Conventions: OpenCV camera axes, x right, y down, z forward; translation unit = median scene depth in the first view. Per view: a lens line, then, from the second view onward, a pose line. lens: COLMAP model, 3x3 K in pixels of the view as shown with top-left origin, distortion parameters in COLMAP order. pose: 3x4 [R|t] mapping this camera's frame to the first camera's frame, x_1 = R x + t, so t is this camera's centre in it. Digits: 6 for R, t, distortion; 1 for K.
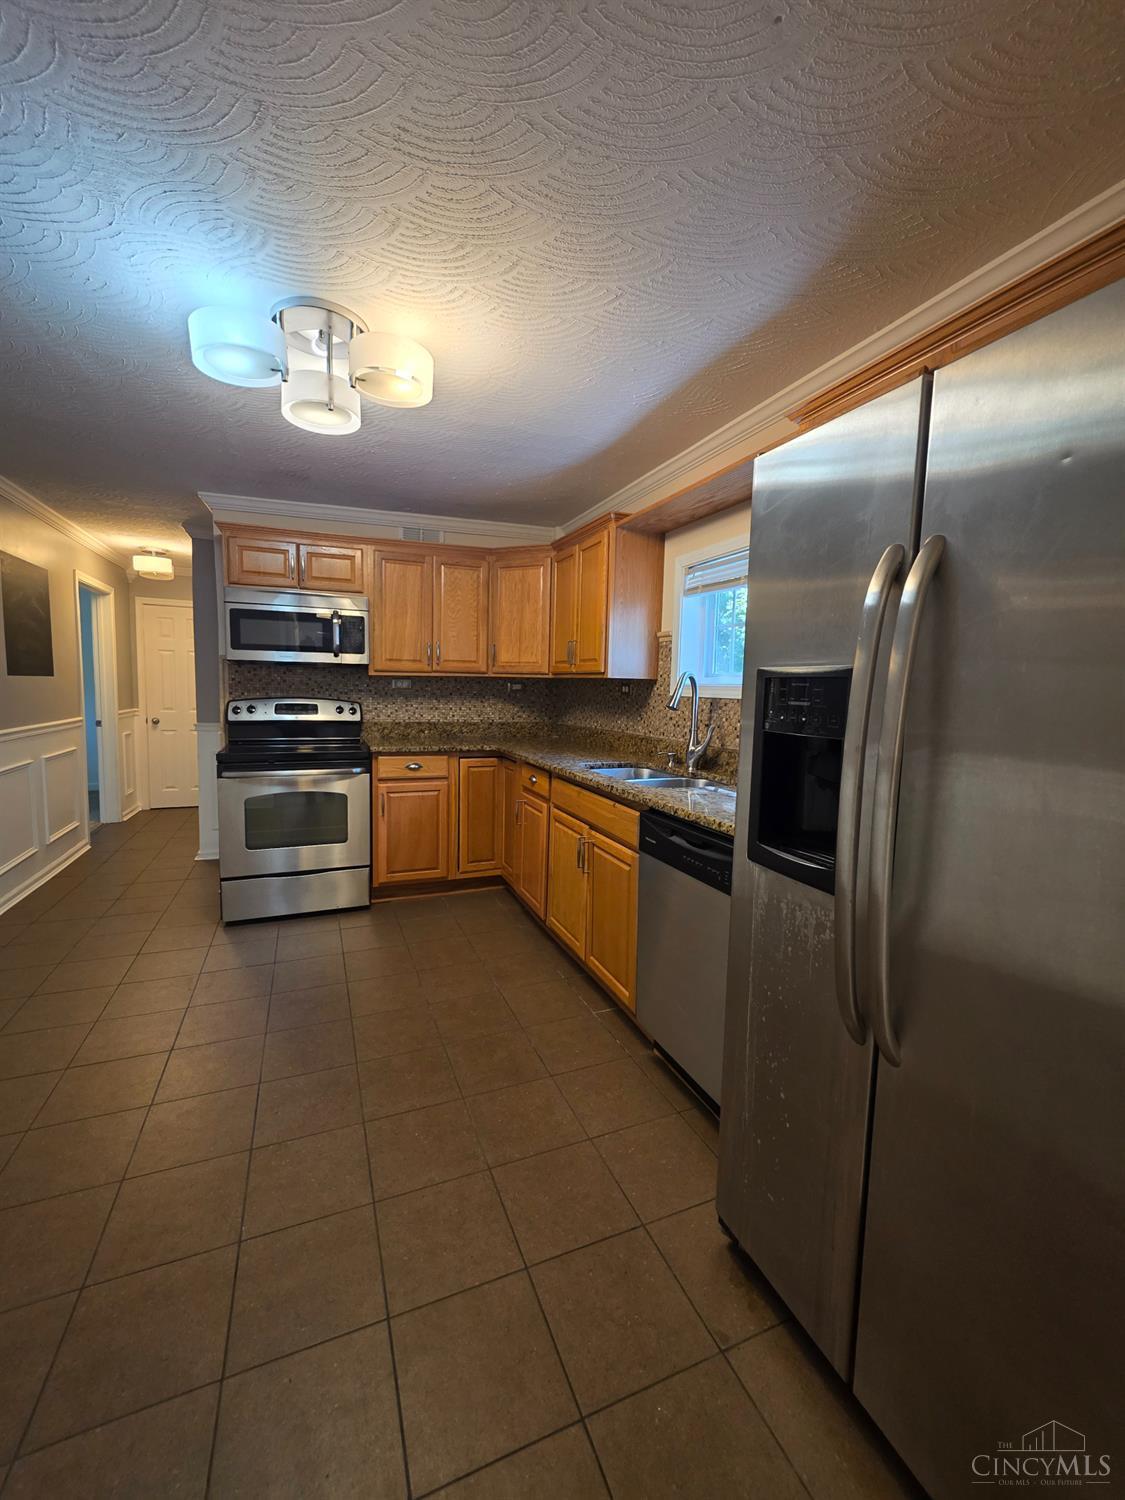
lens RADIAL K [[598.9, 0, 552.6], [0, 598.9, 742.9], [0, 0, 1]] dist [0.001966, 0.000126]
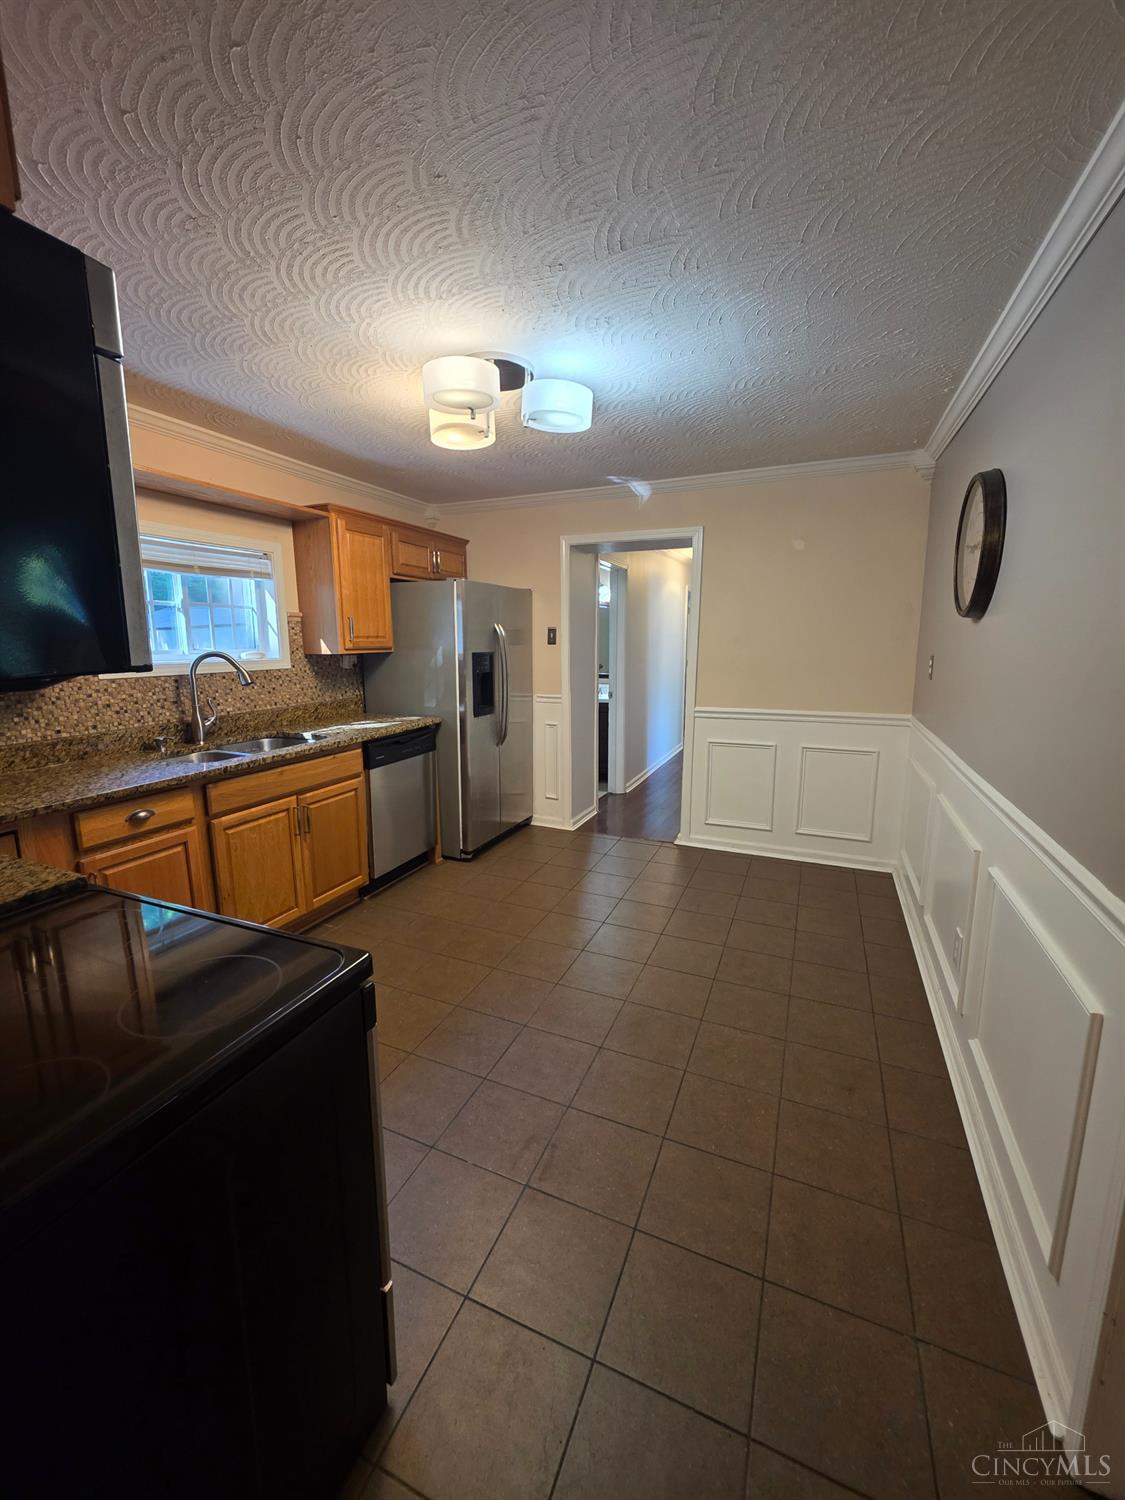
lens RADIAL K [[598.9, 0, 552.6], [0, 598.9, 742.9], [0, 0, 1]] dist [0.001966, 0.000126]
pose [[-0.695210, -0.144166, 0.704201, -0.836194], [0.054654, 0.966243, 0.251769, -0.167635], [-0.716726, 0.213519, -0.663863, 1.112277]]
